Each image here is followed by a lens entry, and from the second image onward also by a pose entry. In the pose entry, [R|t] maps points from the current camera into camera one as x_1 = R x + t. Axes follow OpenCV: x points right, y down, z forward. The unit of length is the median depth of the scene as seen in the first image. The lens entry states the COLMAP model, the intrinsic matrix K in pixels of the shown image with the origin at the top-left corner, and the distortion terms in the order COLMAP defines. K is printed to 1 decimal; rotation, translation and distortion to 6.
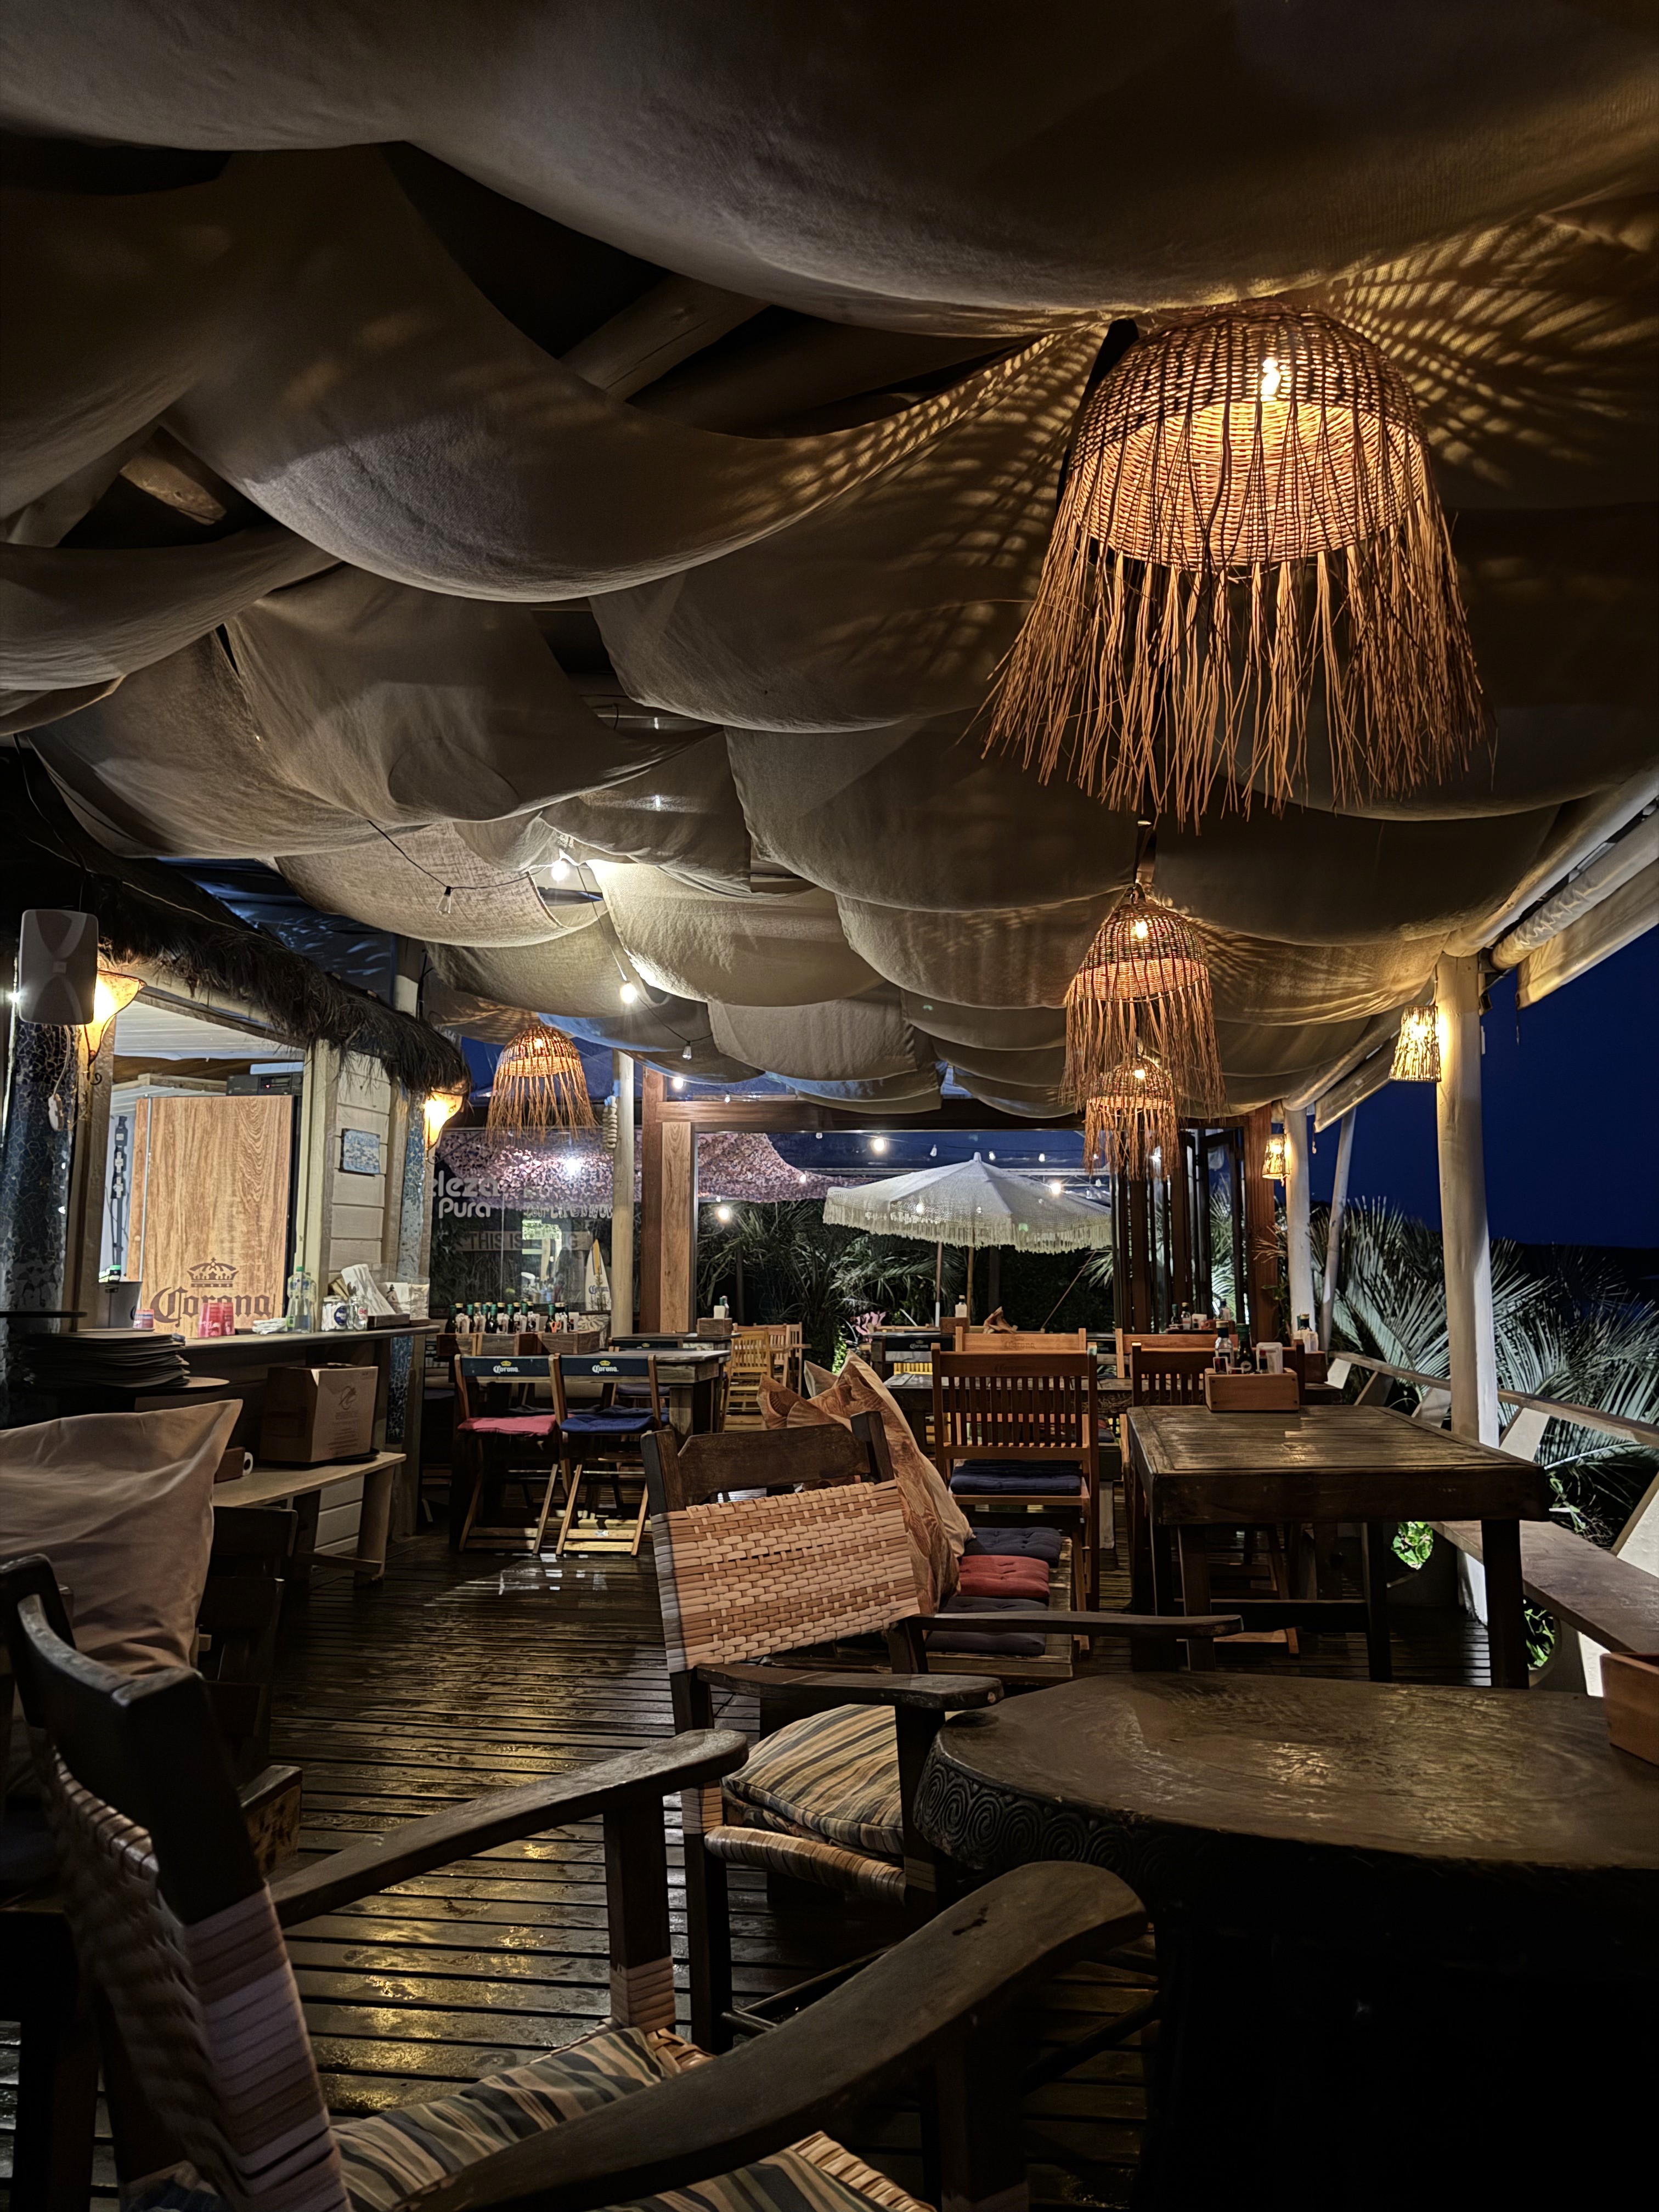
lens RADIAL K [[1511.4, 0, 829.5], [0, 1511.4, 1106.0], [0, 0, 1]] dist [0.003355, 0.000513]
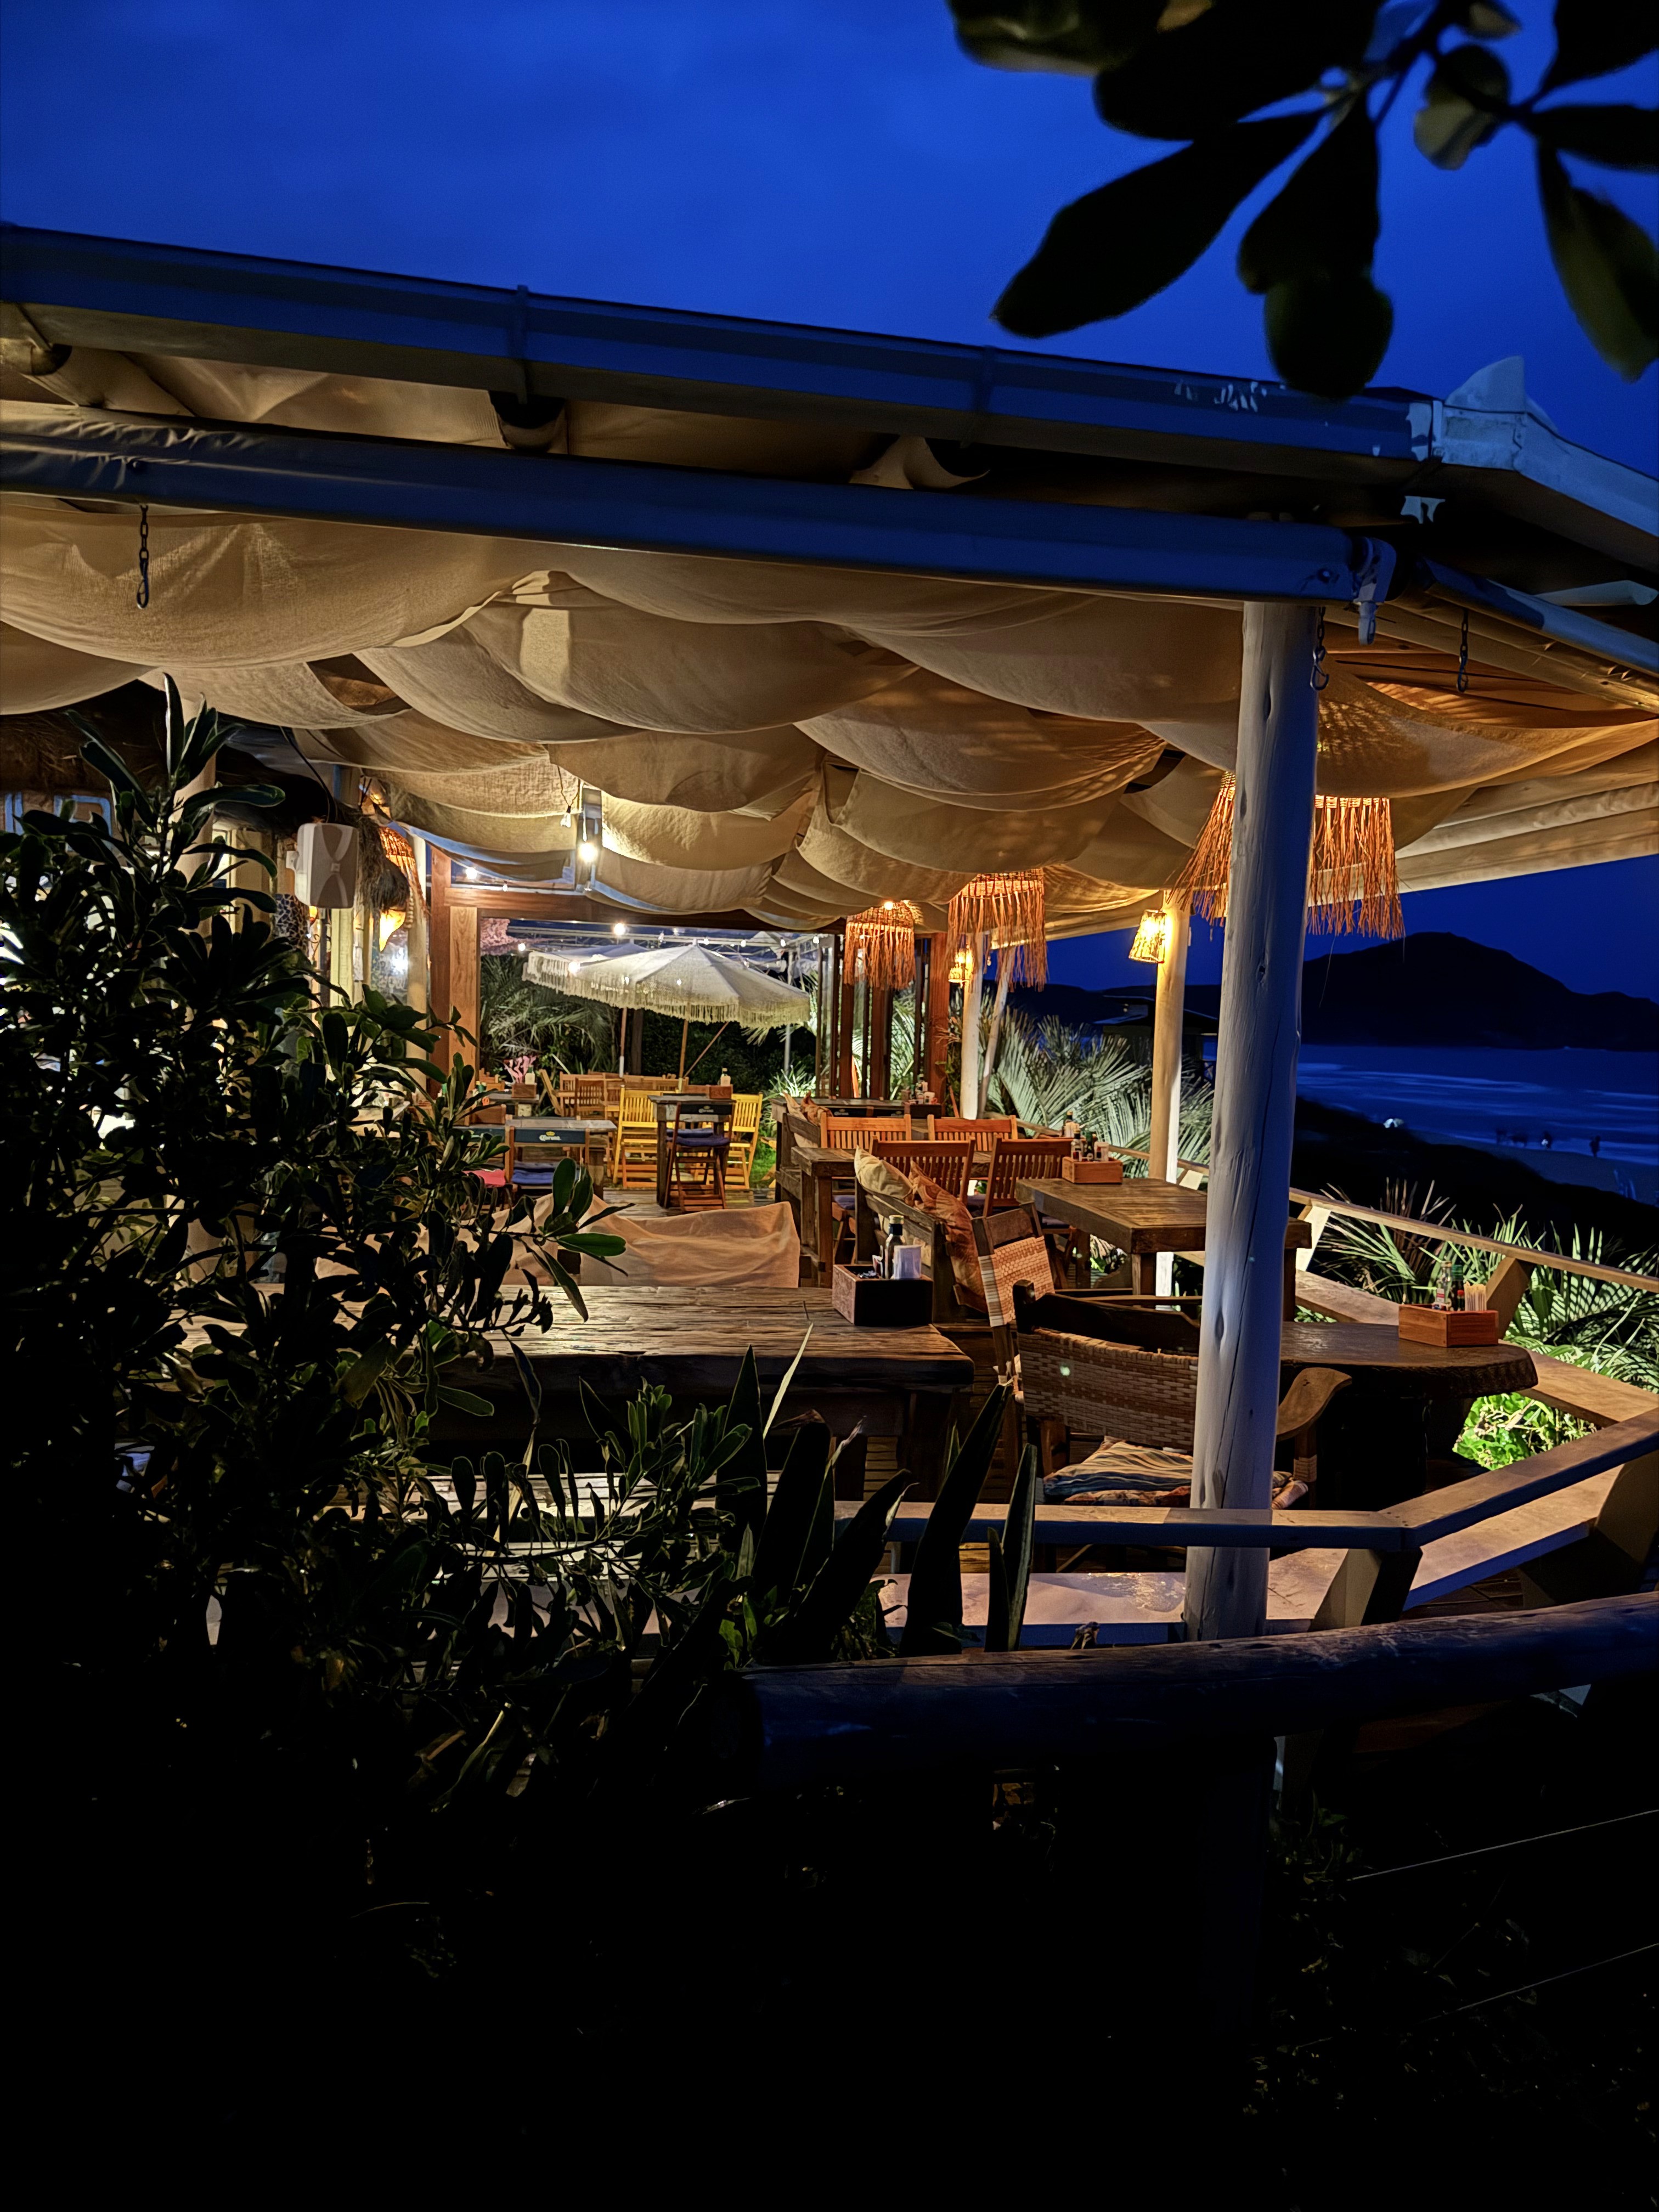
lens RADIAL K [[1511.4, 0, 829.5], [0, 1511.4, 1106.0], [0, 0, 1]] dist [0.003355, 0.000513]
pose [[0.946463, 0.010870, 0.322628, -0.225459], [-0.069791, 0.982686, 0.171630, -0.062257], [-0.315177, -0.184958, 0.930835, -0.190705]]
